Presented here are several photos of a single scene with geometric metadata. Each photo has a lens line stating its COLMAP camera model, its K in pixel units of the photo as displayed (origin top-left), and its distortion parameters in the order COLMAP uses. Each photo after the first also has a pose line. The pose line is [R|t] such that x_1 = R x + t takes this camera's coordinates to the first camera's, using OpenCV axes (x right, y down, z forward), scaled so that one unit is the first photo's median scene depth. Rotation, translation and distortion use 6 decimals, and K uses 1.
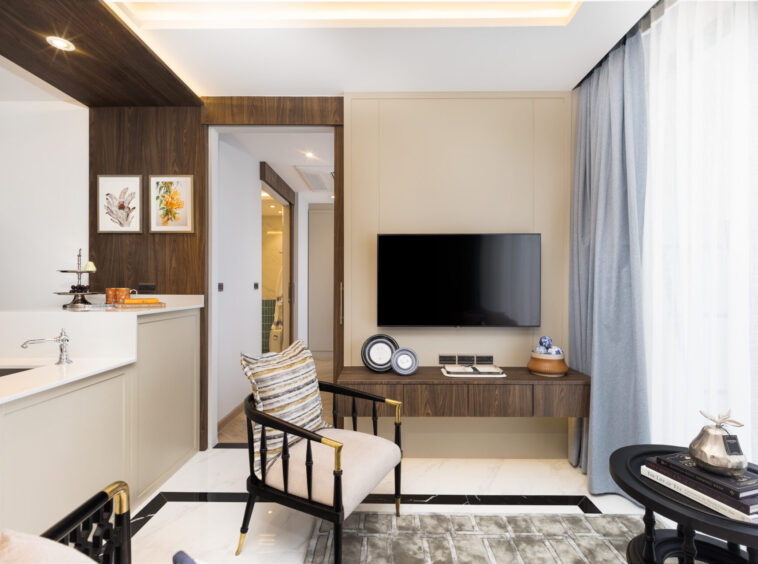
lens RADIAL K [[383.7, 0, 381.2], [0, 383.7, 282.8], [0, 0, 1]] dist [0.008752, -0.000110]
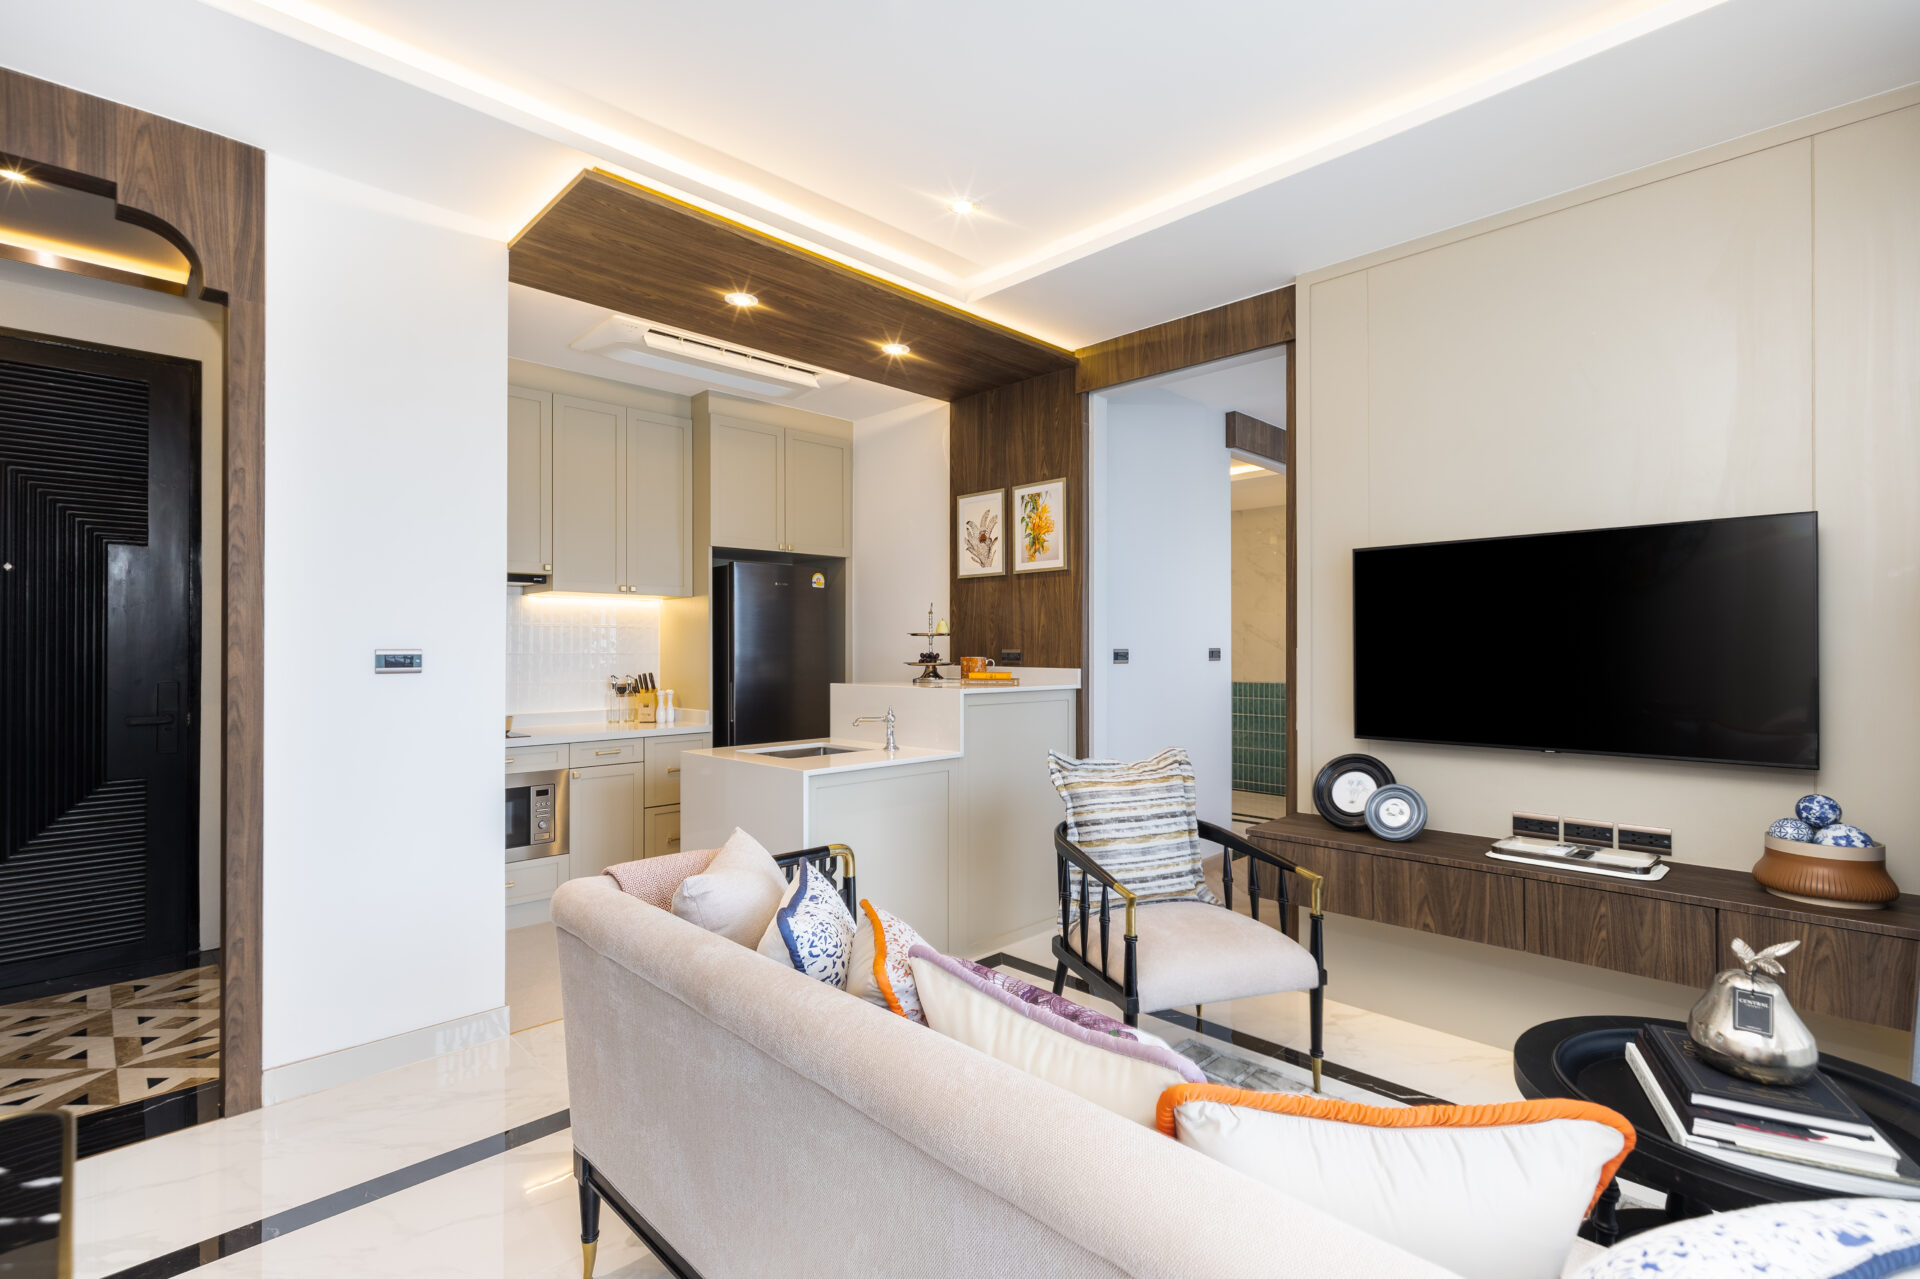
lens RADIAL K [[887.4, 0, 951.0], [0, 887.4, 643.2], [0, 0, 1]] dist [0.004013, 0.000328]
pose [[0.705262, -0.006820, -0.708914, 0.430012], [0.002893, 0.999973, -0.006742, -0.000322], [0.708941, 0.002704, 0.705263, -0.163810]]
